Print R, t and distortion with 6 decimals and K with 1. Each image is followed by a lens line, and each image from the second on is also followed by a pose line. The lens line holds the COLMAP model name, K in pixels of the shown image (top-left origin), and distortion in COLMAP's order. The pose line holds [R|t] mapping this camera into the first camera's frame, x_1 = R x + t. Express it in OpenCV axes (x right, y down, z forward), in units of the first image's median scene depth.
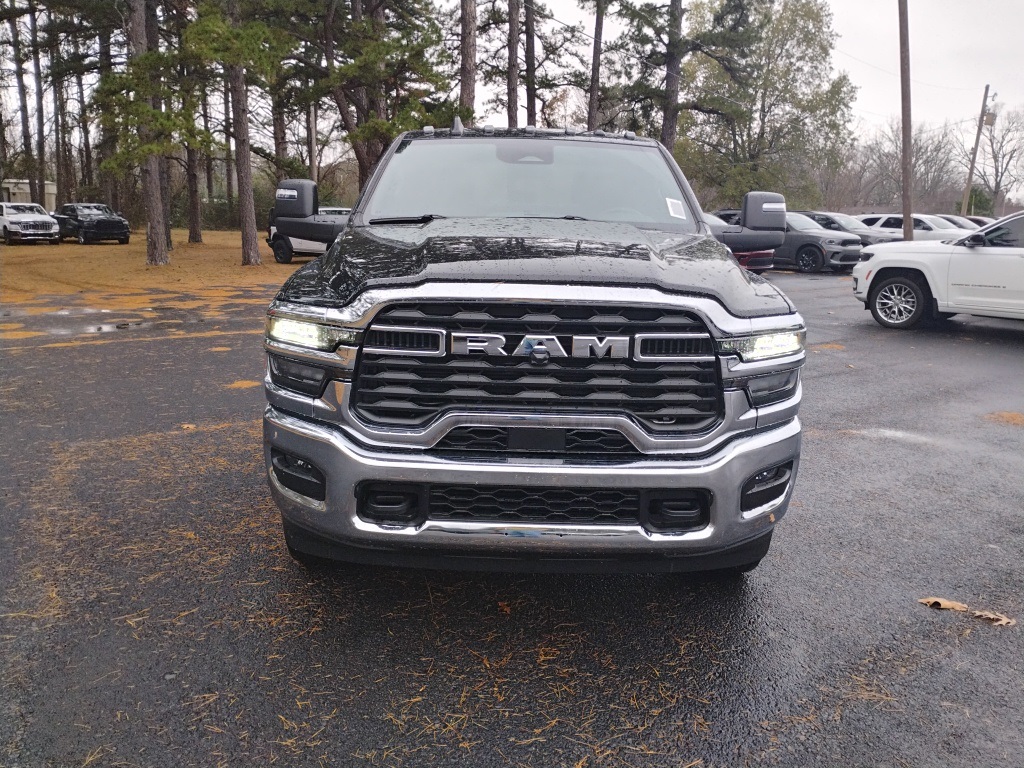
lens RADIAL K [[877.0, 0, 514.4], [0, 877.0, 387.6], [0, 0, 1]] dist [0.067196, -0.066401]
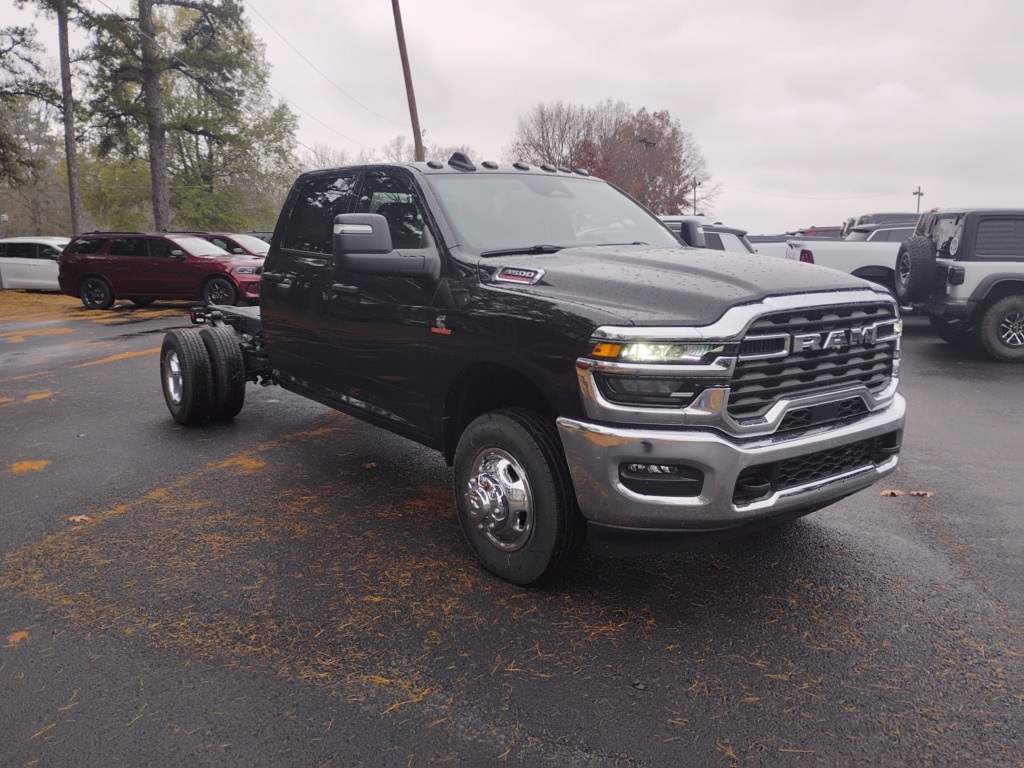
lens RADIAL K [[877.0, 0, 514.1], [0, 877.0, 387.1], [0, 0, 1]] dist [0.067196, -0.066401]
pose [[0.787712, -0.130862, 0.601984, -0.134887], [0.144575, 0.989156, 0.025847, -0.009399], [-0.598839, 0.066672, 0.798089, 0.028251]]
